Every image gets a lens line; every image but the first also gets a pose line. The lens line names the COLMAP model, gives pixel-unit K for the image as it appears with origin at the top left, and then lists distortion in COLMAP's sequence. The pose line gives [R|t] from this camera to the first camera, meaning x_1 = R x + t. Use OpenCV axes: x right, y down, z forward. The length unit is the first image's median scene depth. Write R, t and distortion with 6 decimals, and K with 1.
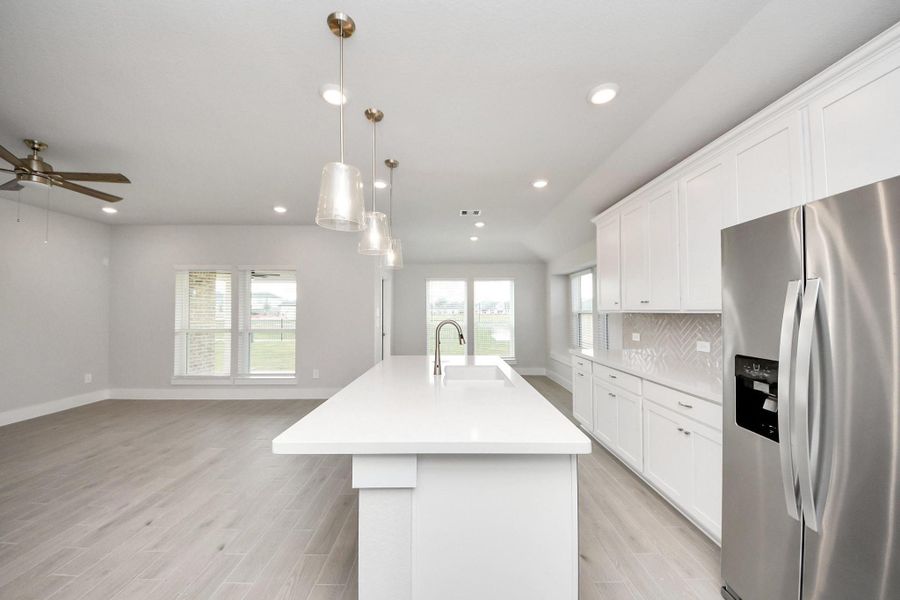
lens RADIAL K [[318.5, 0, 445.2], [0, 318.5, 307.1], [0, 0, 1]] dist [0.002428, -0.002220]
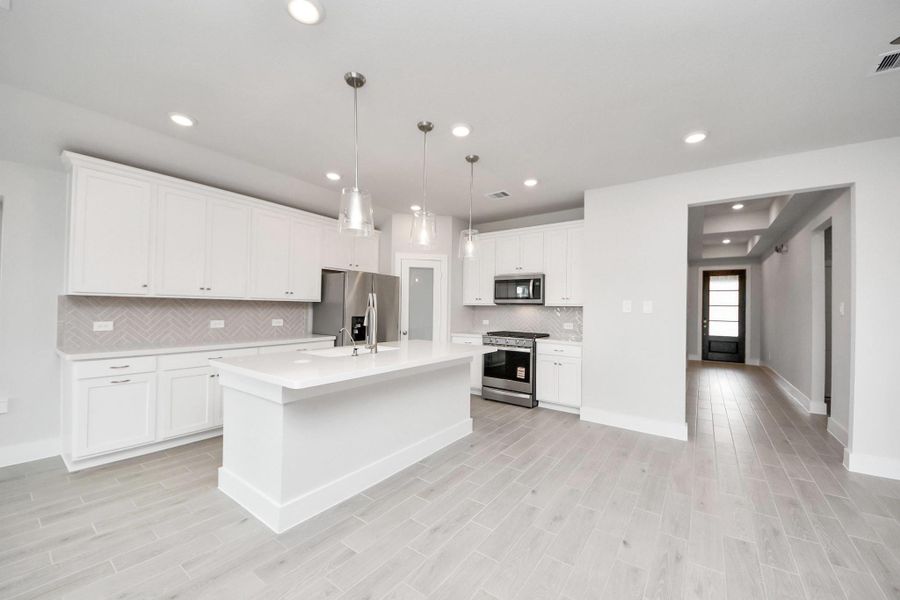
lens RADIAL K [[344.7, 0, 453.1], [0, 344.7, 304.5], [0, 0, 1]] dist [-0.003057, -0.001368]
pose [[-0.818036, -0.006709, 0.575128, -0.827532], [-0.024603, 0.999425, -0.023335, 0.048310], [-0.574640, -0.033239, -0.817731, 1.569799]]
